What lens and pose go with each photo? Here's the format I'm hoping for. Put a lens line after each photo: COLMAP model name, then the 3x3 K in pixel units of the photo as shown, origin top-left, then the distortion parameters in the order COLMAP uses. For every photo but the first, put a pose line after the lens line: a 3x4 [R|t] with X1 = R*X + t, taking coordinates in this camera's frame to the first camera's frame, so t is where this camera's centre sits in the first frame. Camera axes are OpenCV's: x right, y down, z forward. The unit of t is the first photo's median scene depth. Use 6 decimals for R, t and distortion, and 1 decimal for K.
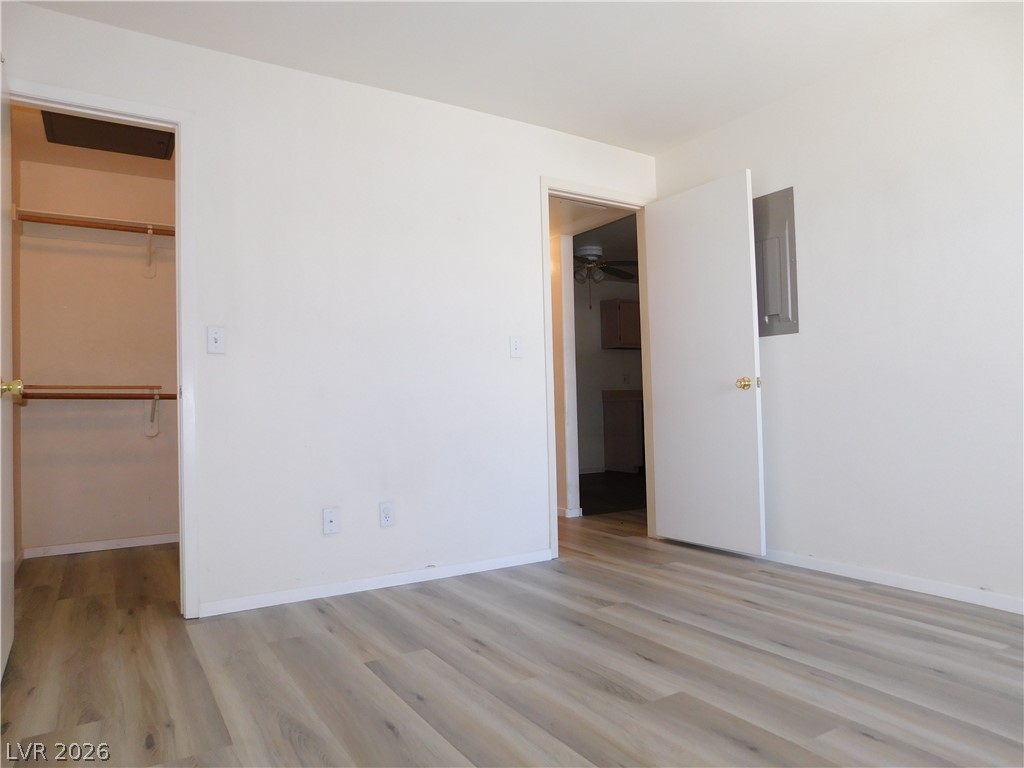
lens RADIAL K [[678.2, 0, 509.1], [0, 678.2, 386.9], [0, 0, 1]] dist [-0.055842, 0.039452]
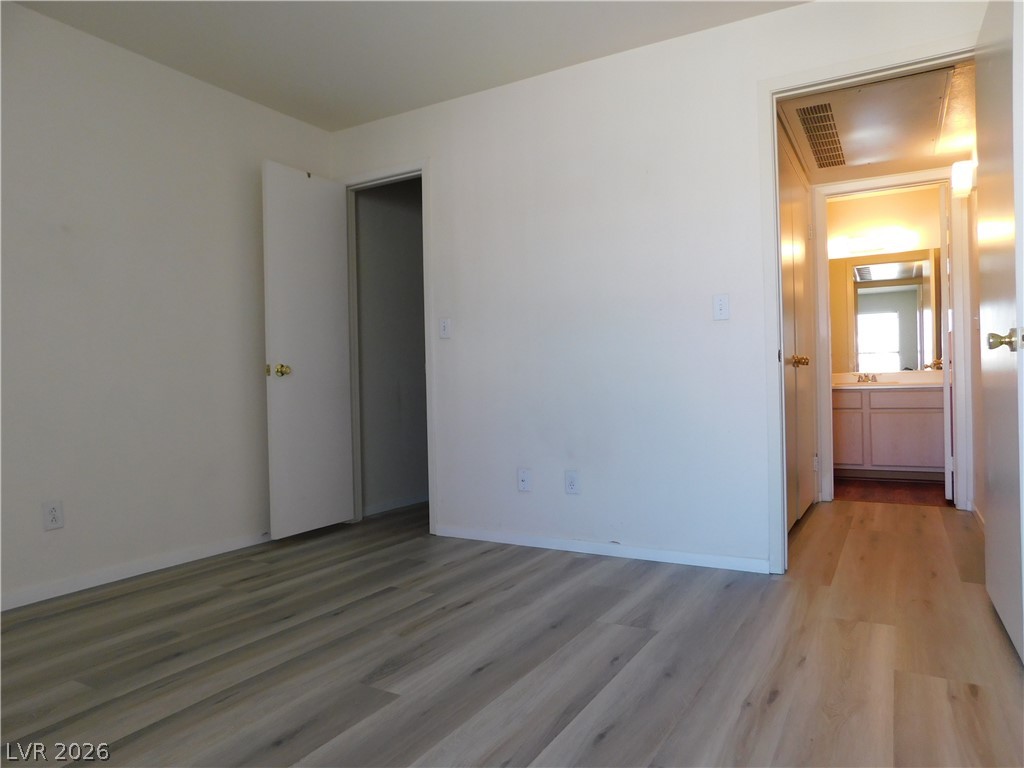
lens RADIAL K [[678.2, 0, 518.9], [0, 678.2, 388.8], [0, 0, 1]] dist [-0.055842, 0.039452]
pose [[0.469409, 0.021089, -0.882729, 0.860500], [0.033463, 0.998572, 0.041651, -0.001971], [0.882346, -0.049090, 0.468033, 0.549208]]
